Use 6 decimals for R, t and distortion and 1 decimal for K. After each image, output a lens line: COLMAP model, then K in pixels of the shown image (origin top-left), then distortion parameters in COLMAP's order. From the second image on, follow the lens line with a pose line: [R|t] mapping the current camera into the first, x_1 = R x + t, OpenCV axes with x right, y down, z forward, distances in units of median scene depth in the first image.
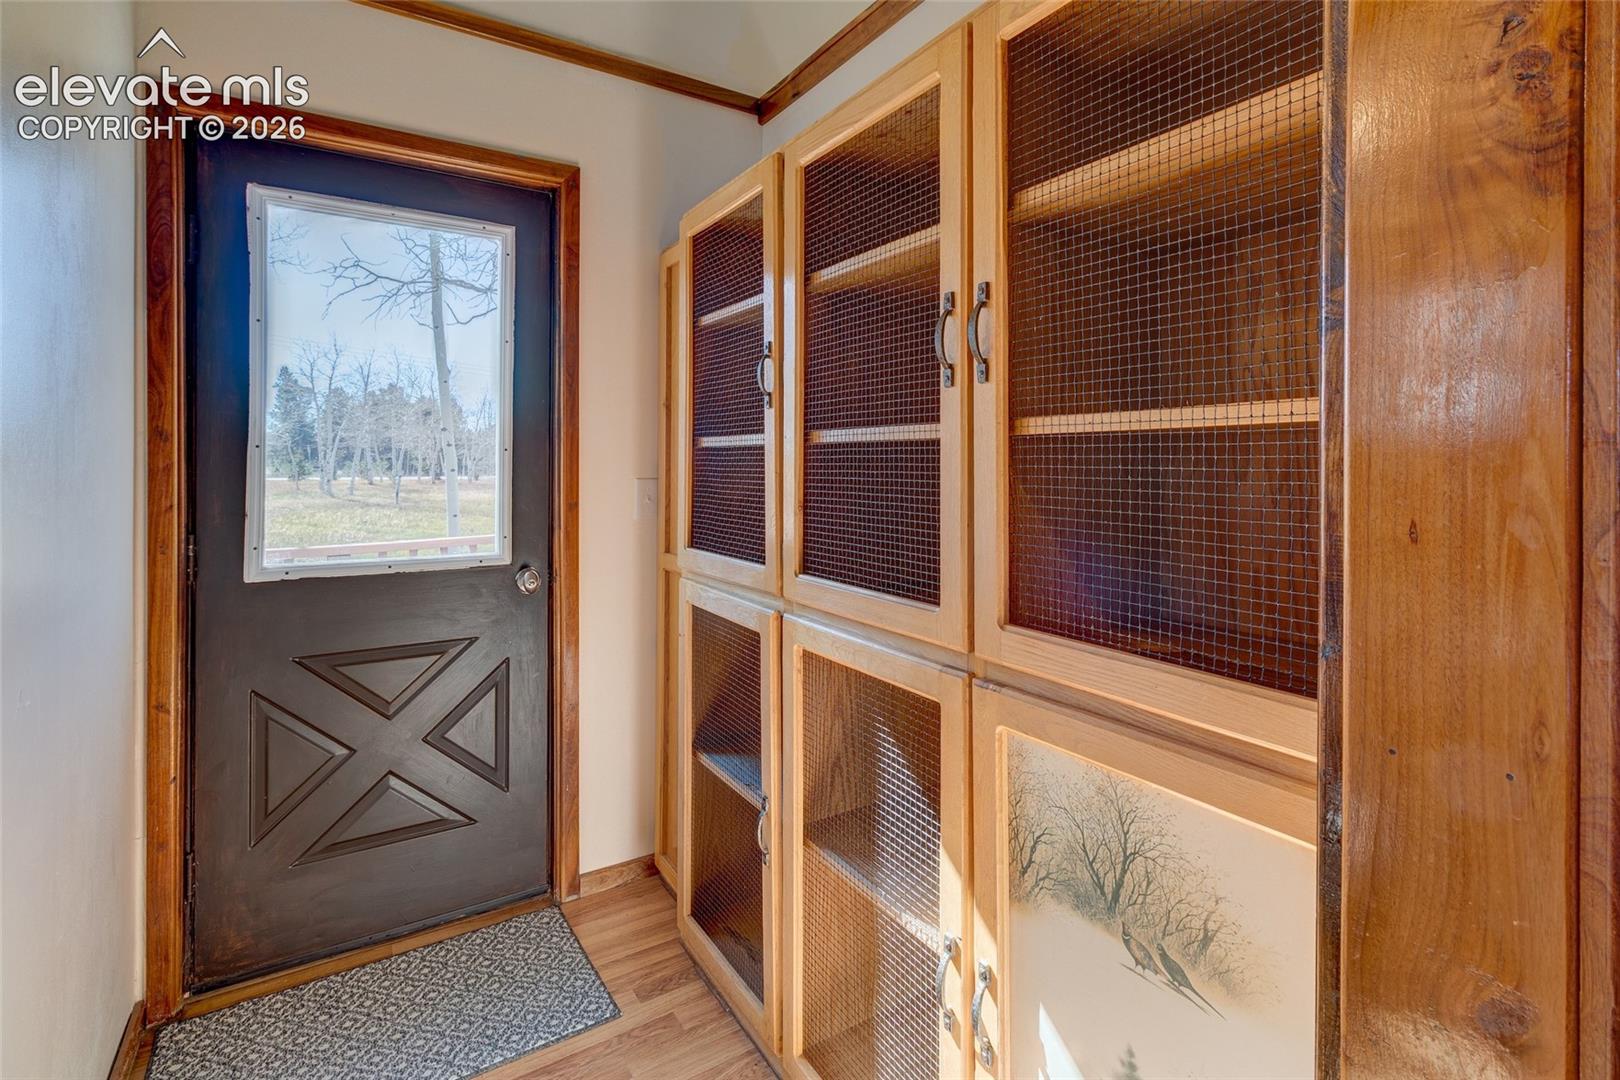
lens RADIAL K [[760.8, 0, 808.0], [0, 760.8, 459.6], [0, 0, 1]] dist [0.001144, 0.000105]
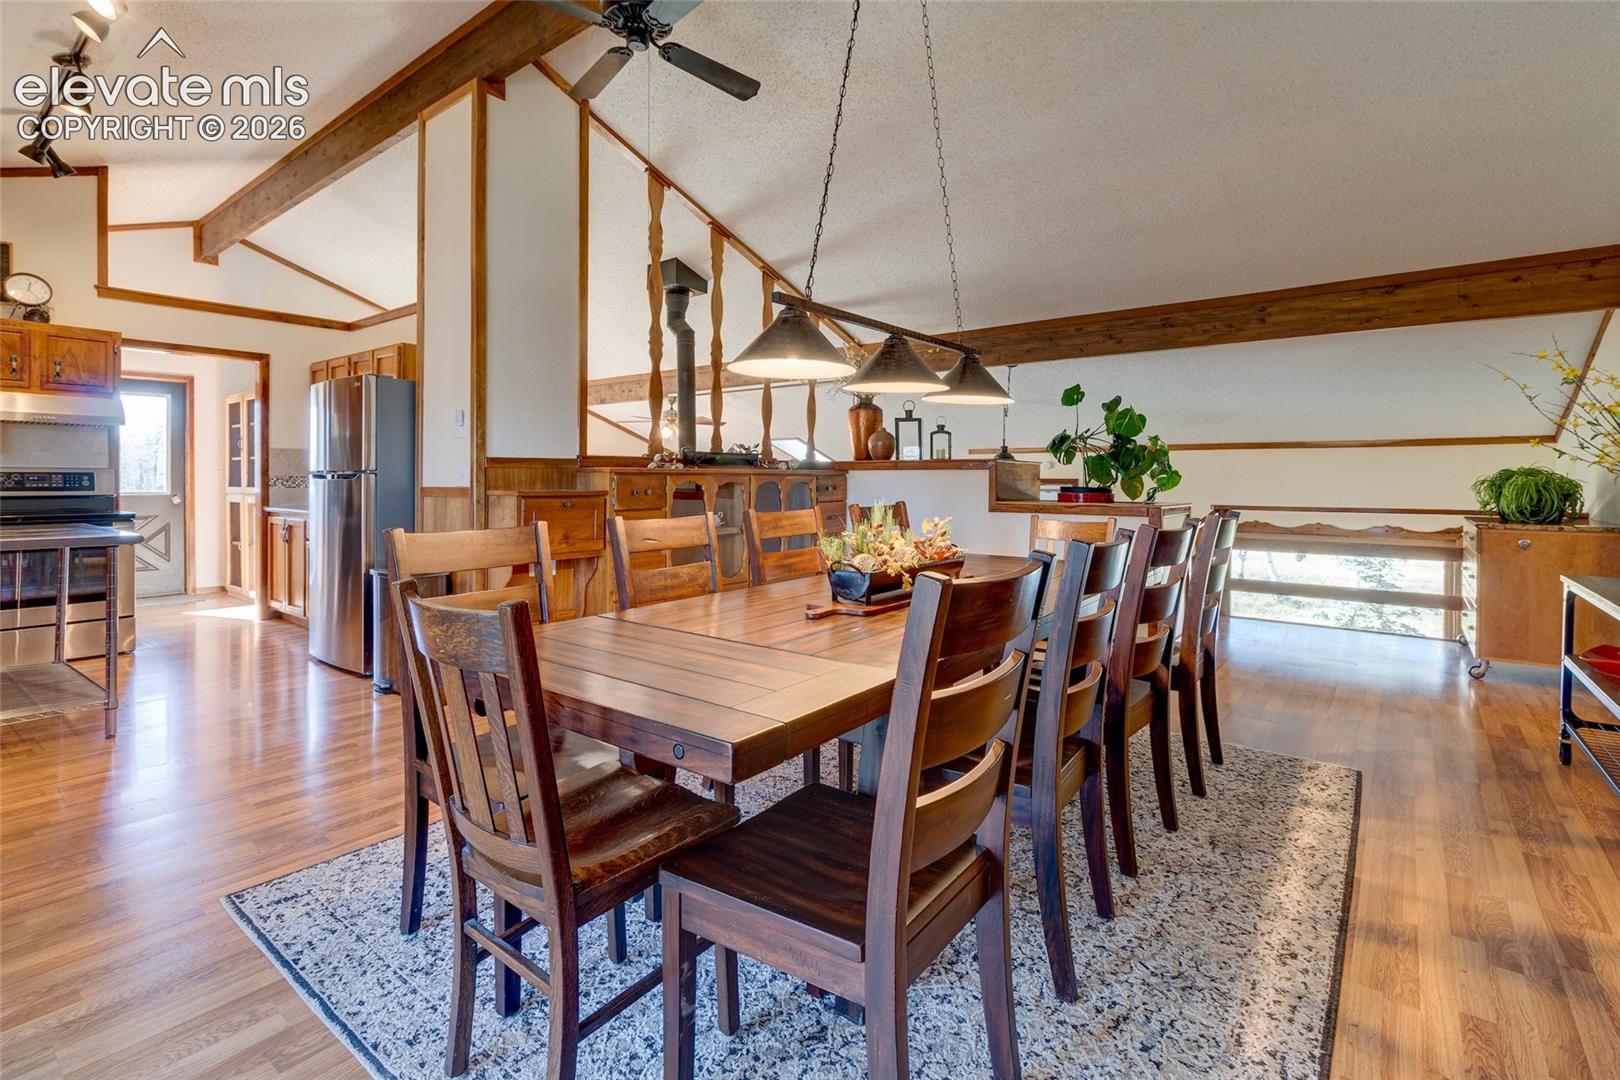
lens RADIAL K [[754.6, 0, 809.0], [0, 754.6, 482.8], [0, 0, 1]] dist [0.000848, 0.000093]
pose [[0.943902, -0.002734, 0.330215, 1.649633], [0.000237, 0.999971, 0.007602, 0.084680], [-0.330226, -0.007097, 0.943875, -4.334992]]
